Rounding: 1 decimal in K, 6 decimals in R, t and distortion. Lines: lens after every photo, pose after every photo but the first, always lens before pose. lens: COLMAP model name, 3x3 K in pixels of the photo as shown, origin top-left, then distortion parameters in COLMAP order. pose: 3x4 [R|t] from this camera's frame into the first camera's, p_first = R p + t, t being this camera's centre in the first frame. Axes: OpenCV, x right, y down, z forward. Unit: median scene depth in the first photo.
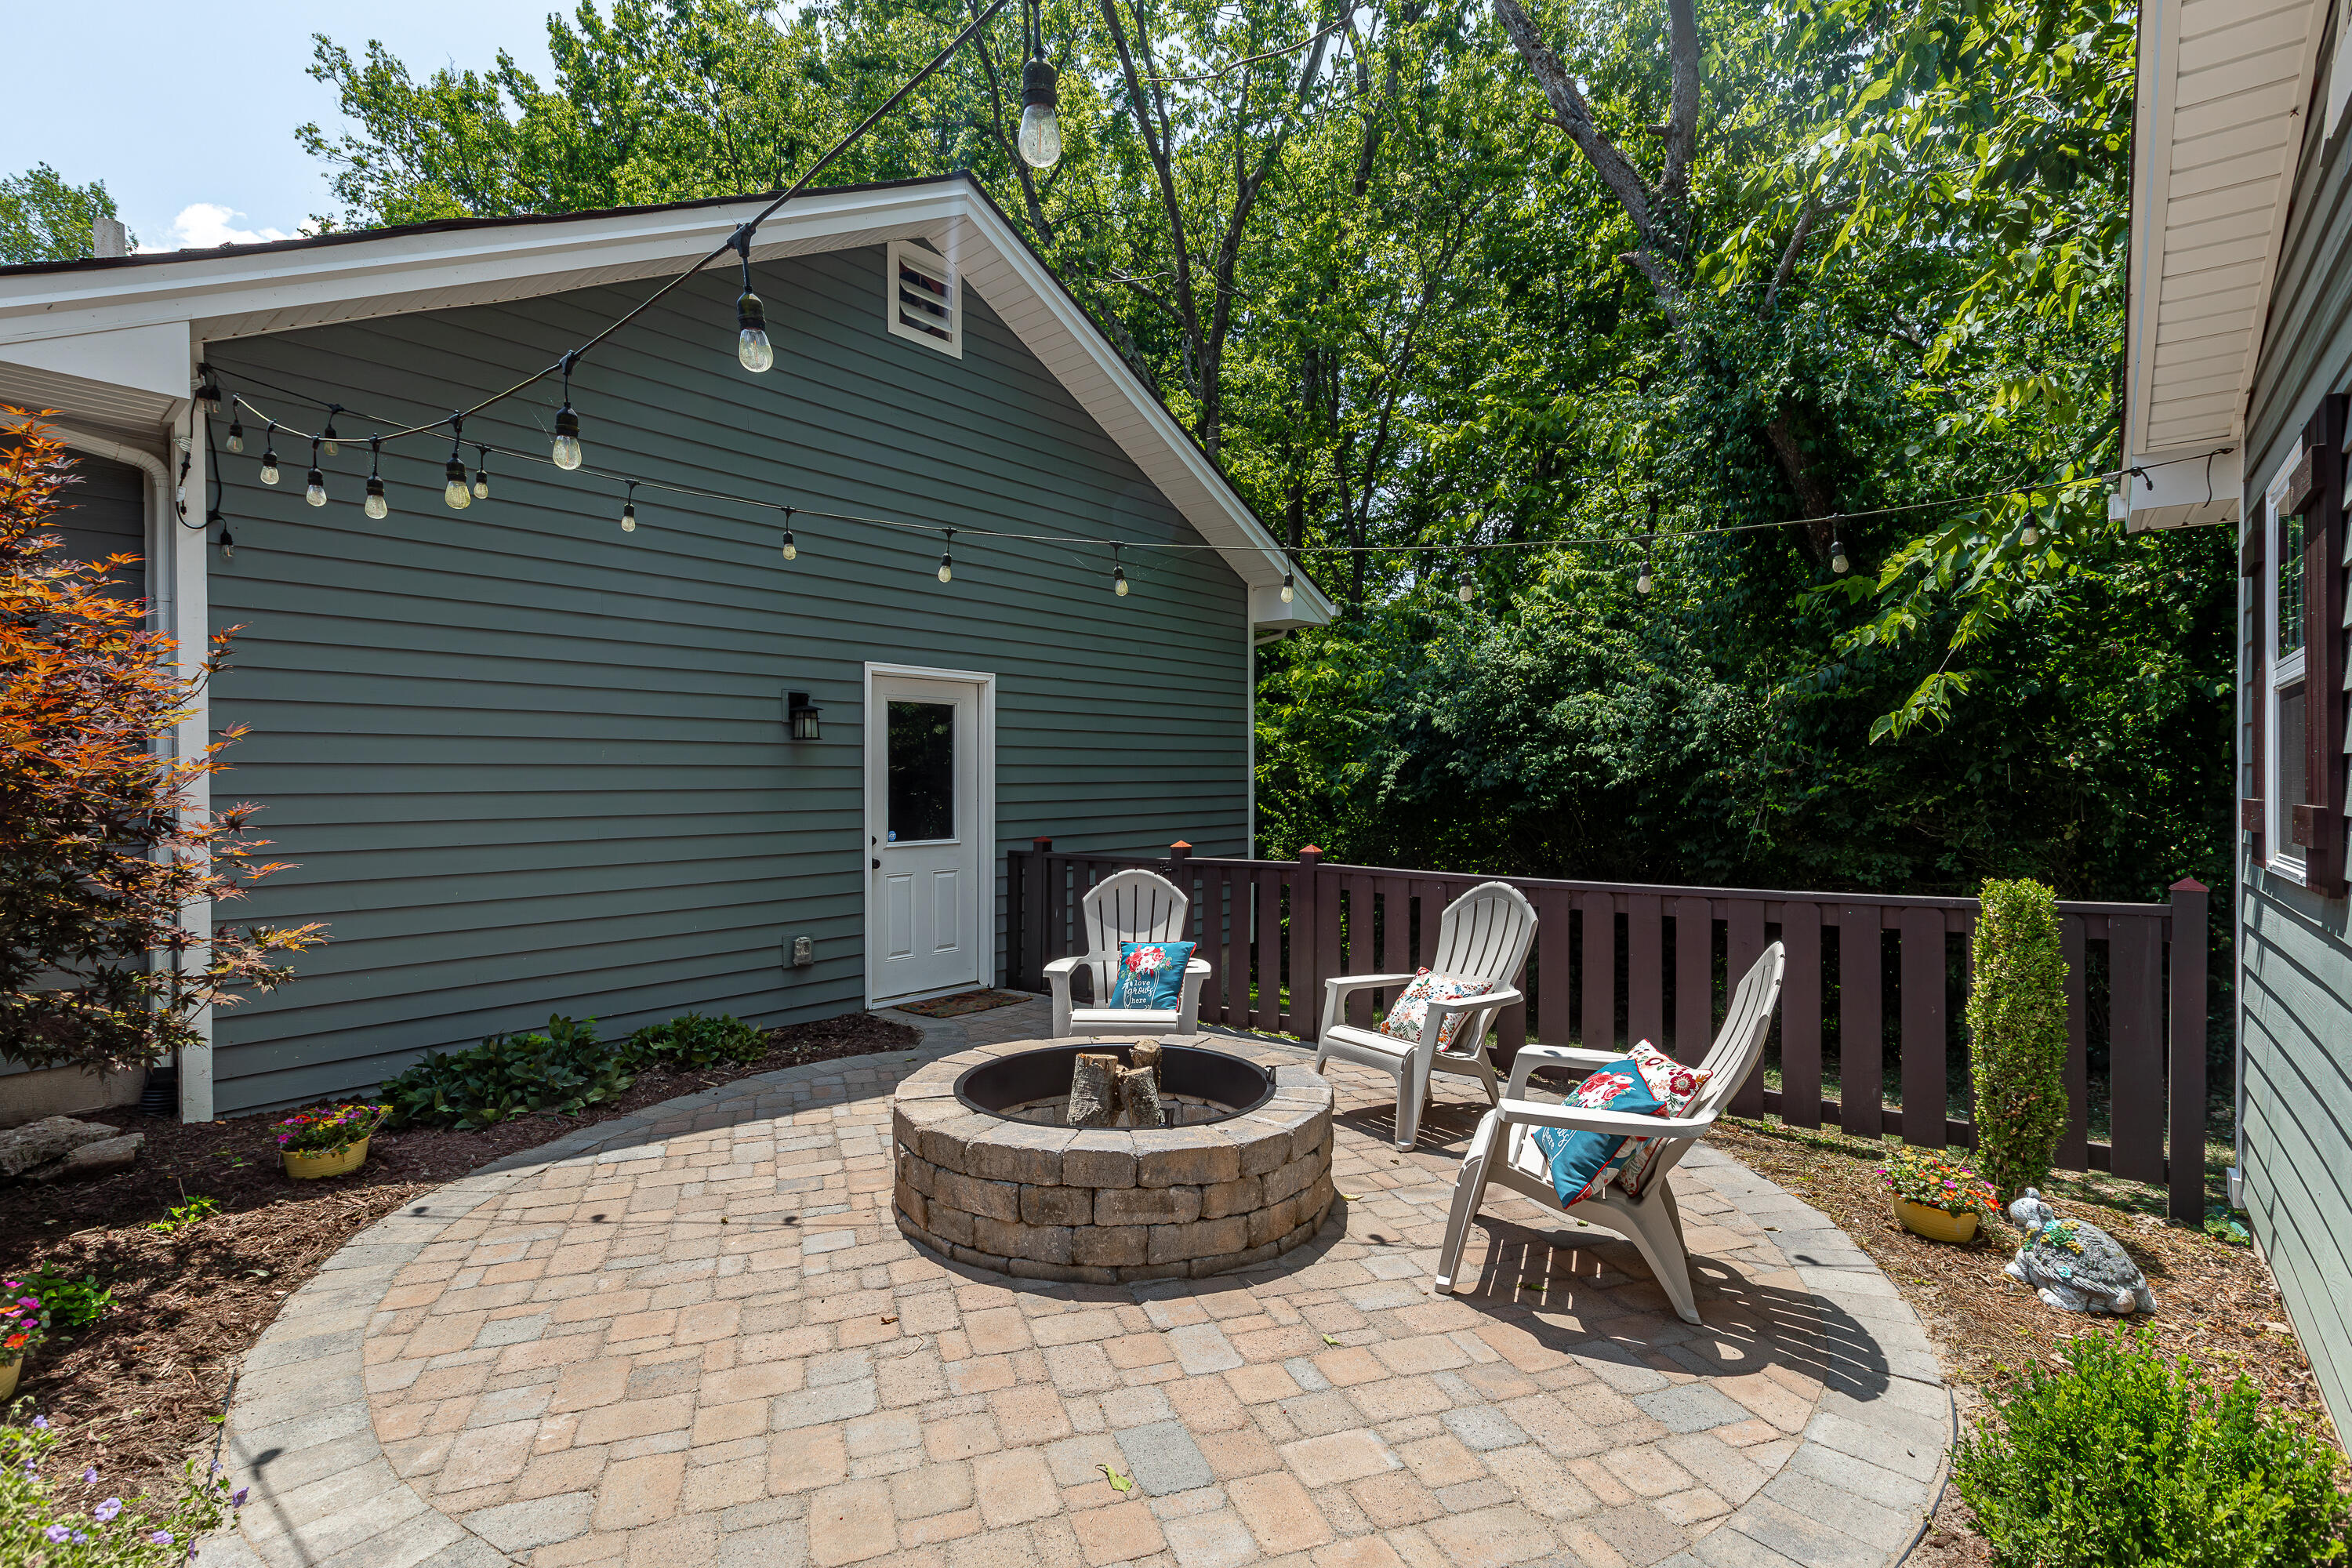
lens RADIAL K [[1067.3, 0, 1176.0], [0, 1067.3, 784.0], [0, 0, 1]] dist [0.001023, 0.000952]
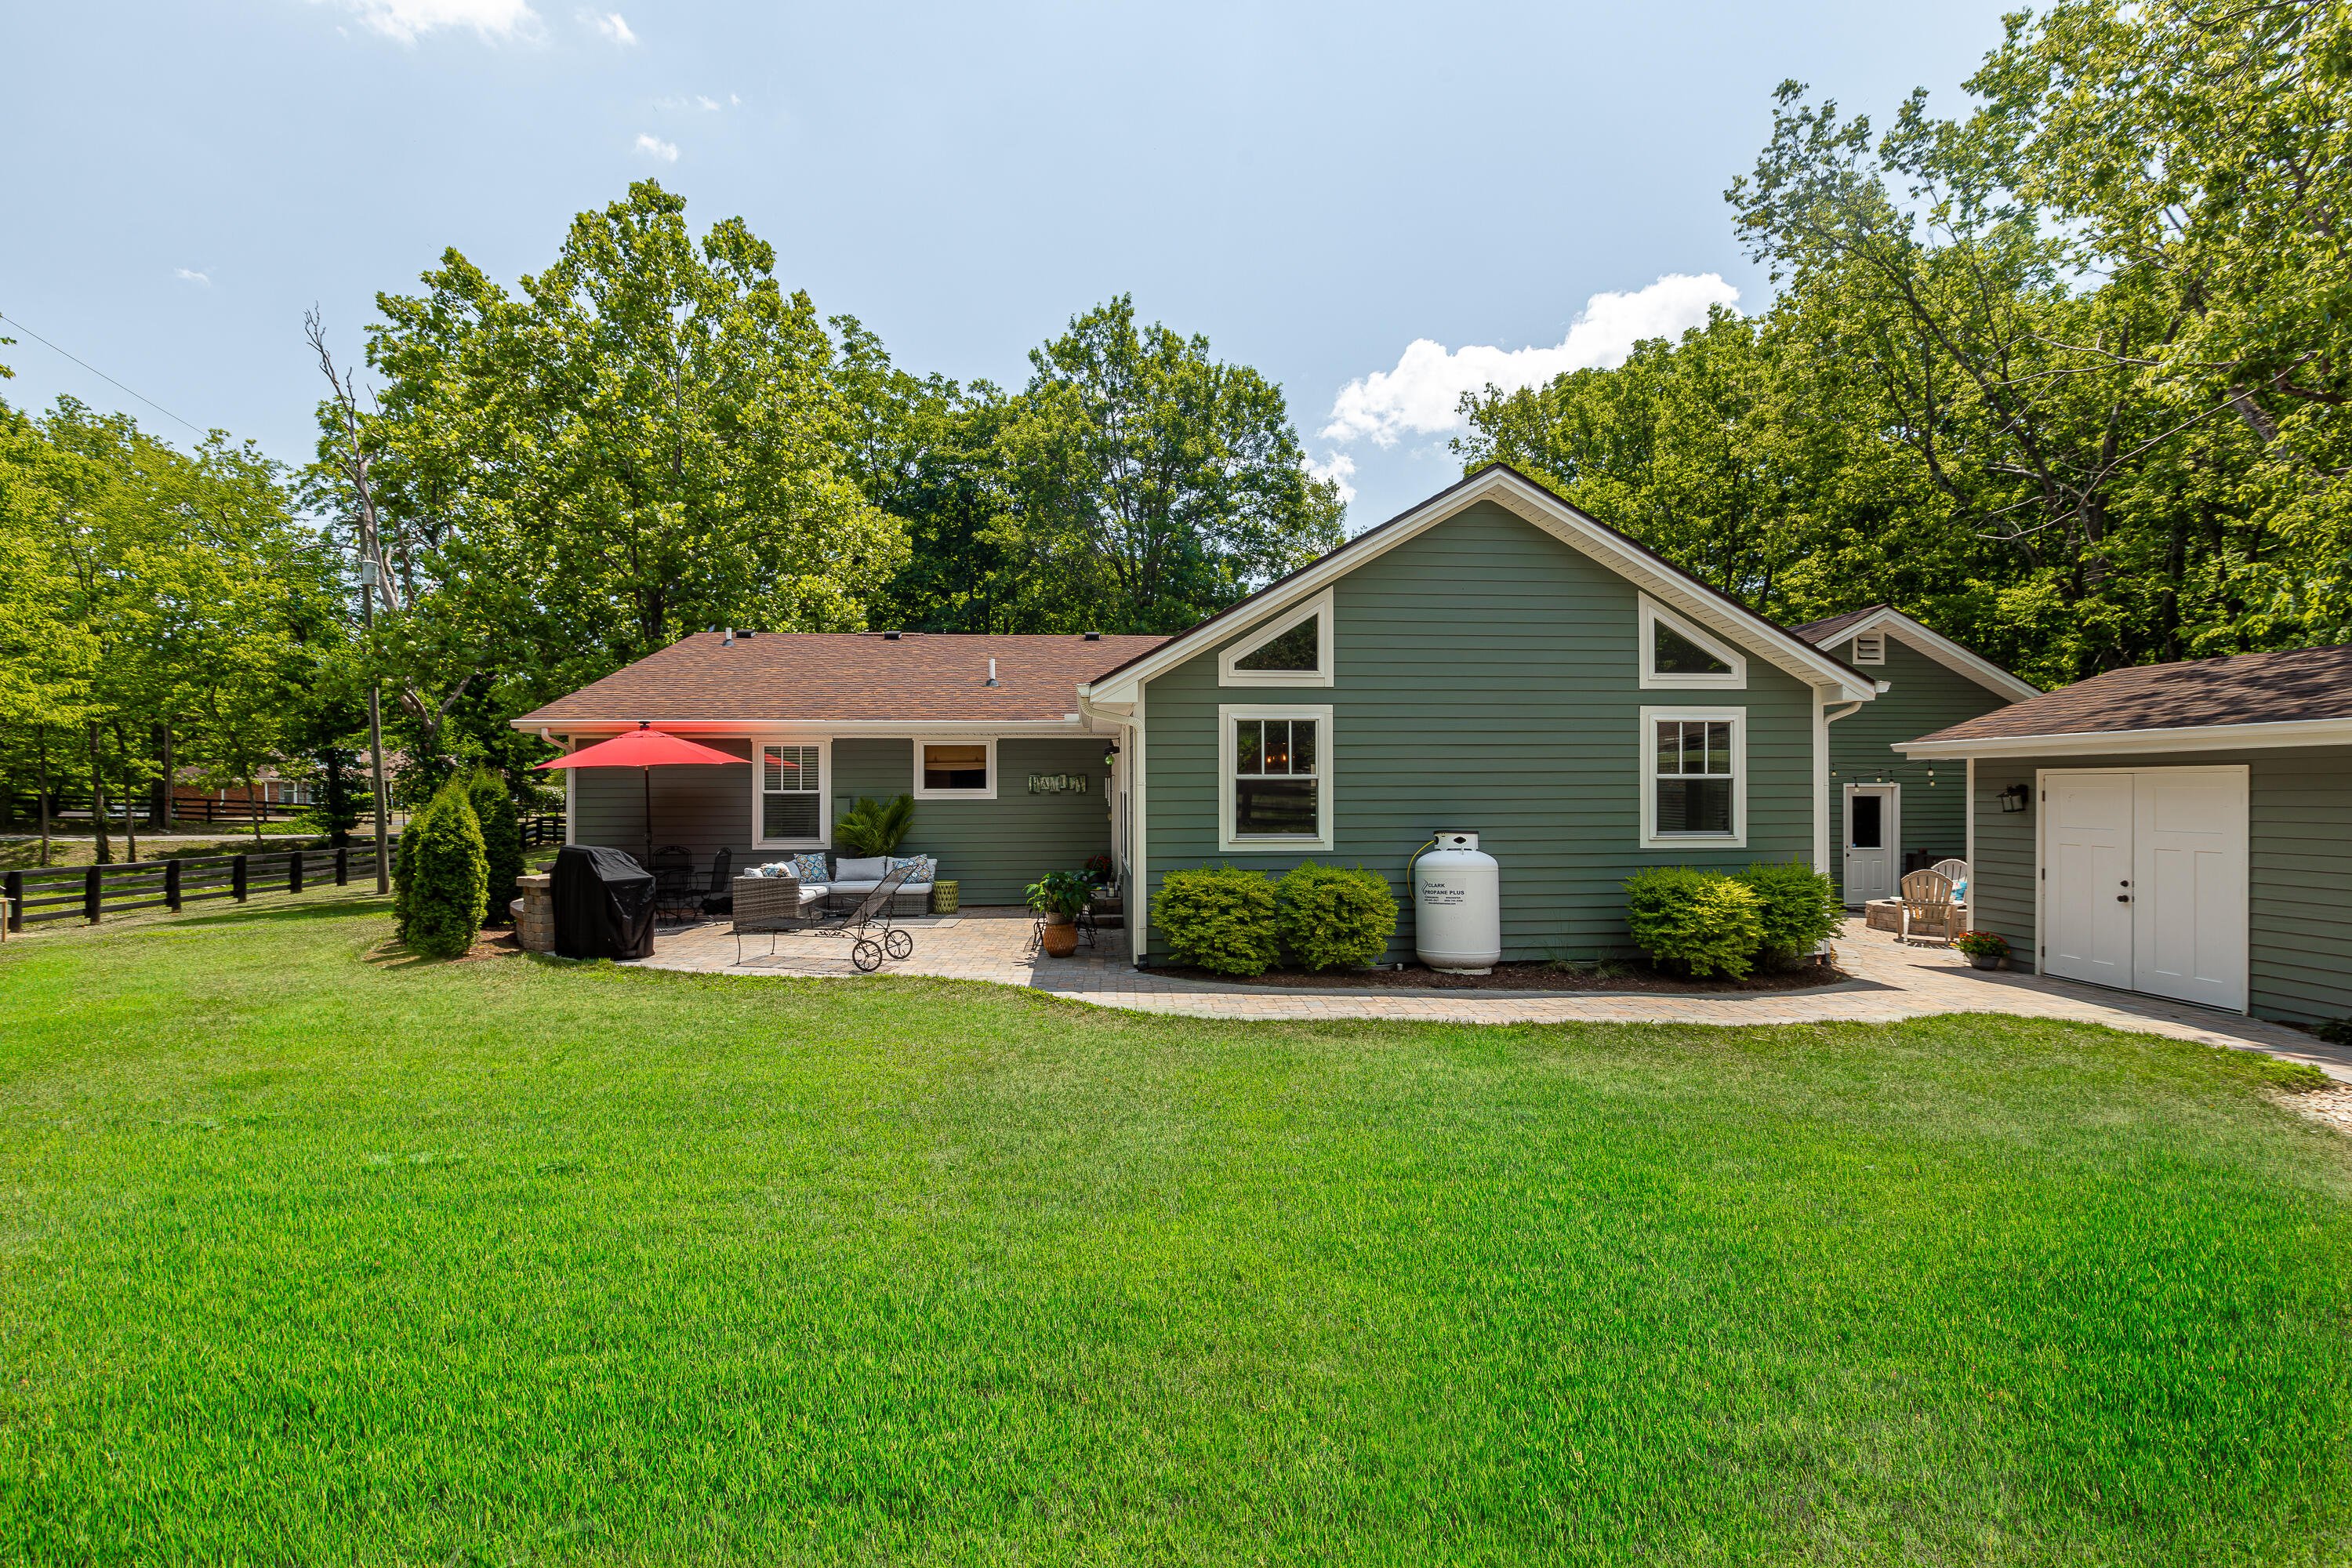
lens RADIAL K [[1067.3, 0, 1176.0], [0, 1067.3, 784.0], [0, 0, 1]] dist [0.001023, 0.000952]
pose [[0.714020, -0.000543, -0.700125, 0.117909], [-0.001543, 0.999996, -0.002350, -0.028563], [0.700124, 0.002758, 0.714016, -0.626268]]
